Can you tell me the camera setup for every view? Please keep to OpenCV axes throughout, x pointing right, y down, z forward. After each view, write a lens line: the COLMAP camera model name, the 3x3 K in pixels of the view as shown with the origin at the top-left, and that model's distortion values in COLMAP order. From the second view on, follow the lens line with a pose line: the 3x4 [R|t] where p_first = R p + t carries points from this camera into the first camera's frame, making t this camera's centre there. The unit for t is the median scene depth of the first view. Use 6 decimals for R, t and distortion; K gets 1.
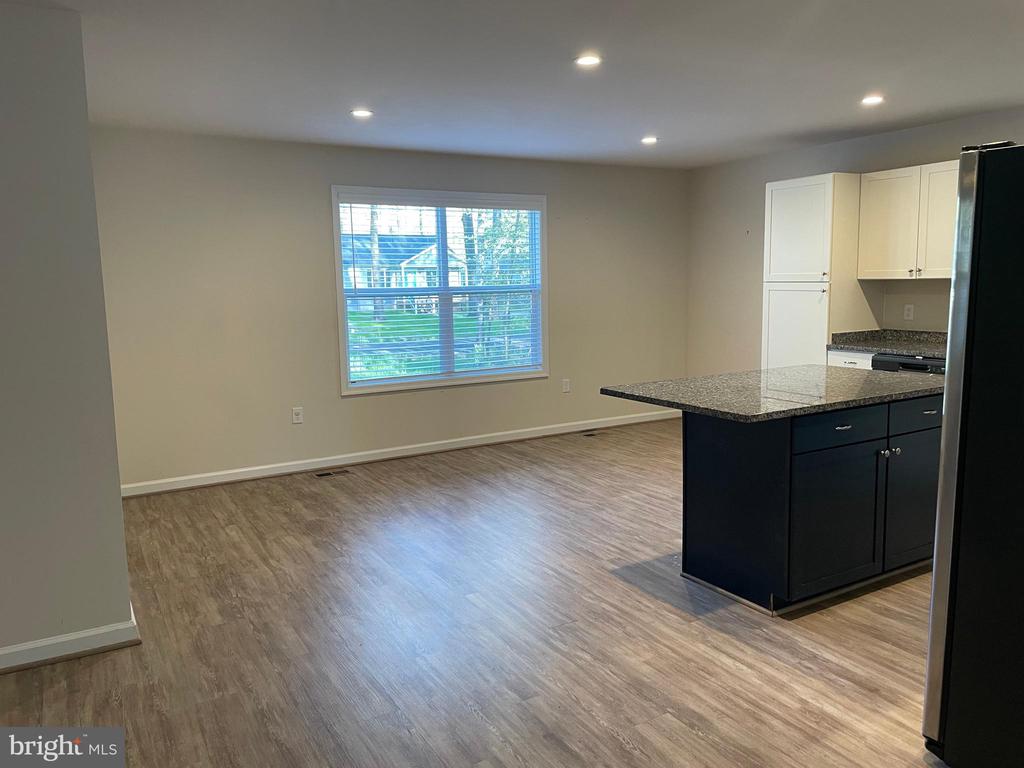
lens RADIAL K [[772.4, 0, 514.4], [0, 772.4, 373.3], [0, 0, 1]] dist [0.074692, -0.088154]
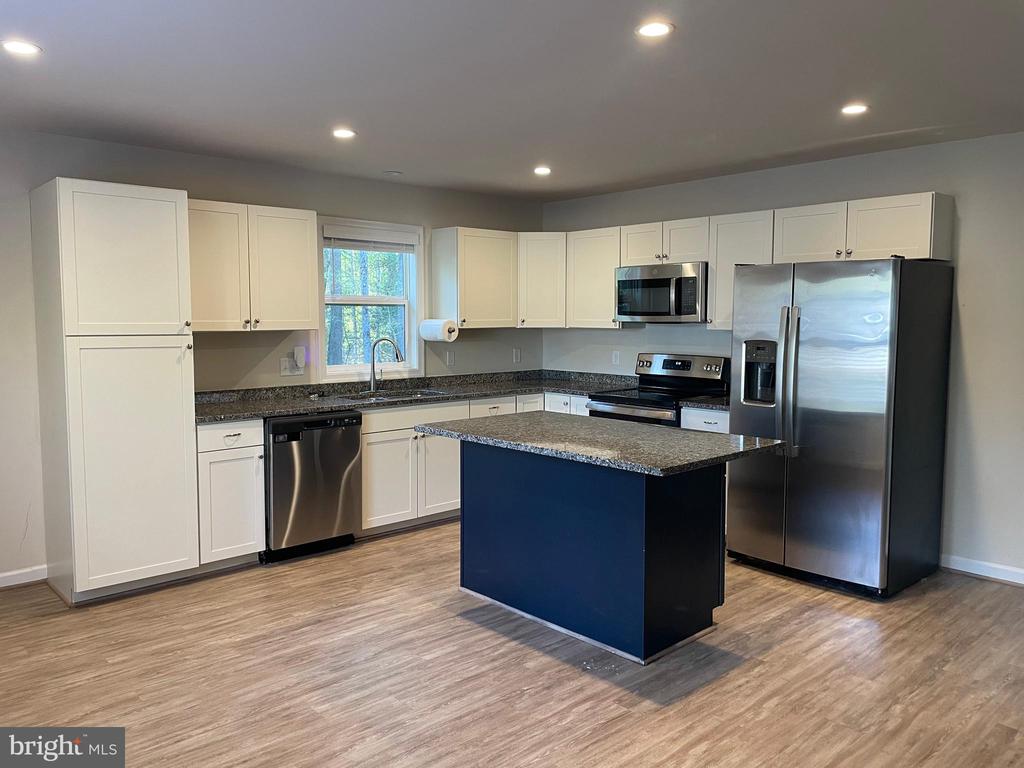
lens RADIAL K [[772.4, 0, 522.4], [0, 772.4, 360.3], [0, 0, 1]] dist [0.074692, -0.088154]
pose [[-0.221274, -0.033500, 0.974636, -0.497585], [0.125499, 0.990122, 0.062525, -0.124462], [-0.967103, 0.136151, -0.214884, 1.072344]]
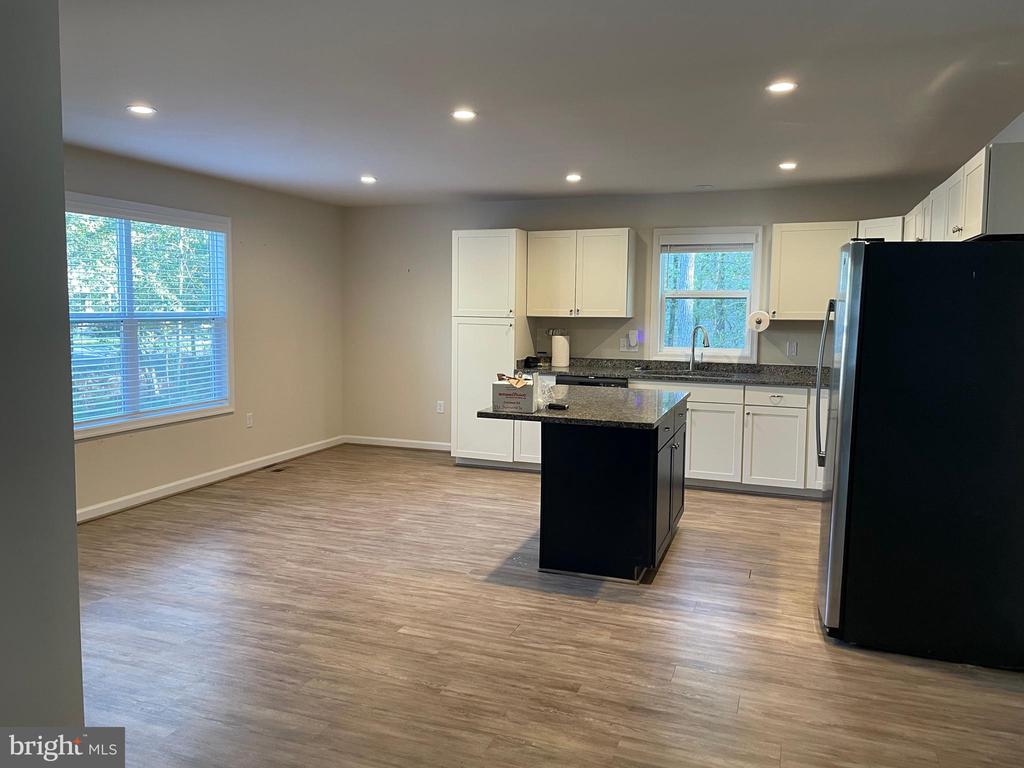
lens RADIAL K [[772.4, 0, 506.4], [0, 772.4, 366.4], [0, 0, 1]] dist [0.074692, -0.088154]
pose [[0.774970, -0.020583, 0.631663, -0.454045], [0.050858, 0.998259, -0.029868, -0.008513], [-0.629948, 0.055272, 0.774668, 0.107935]]
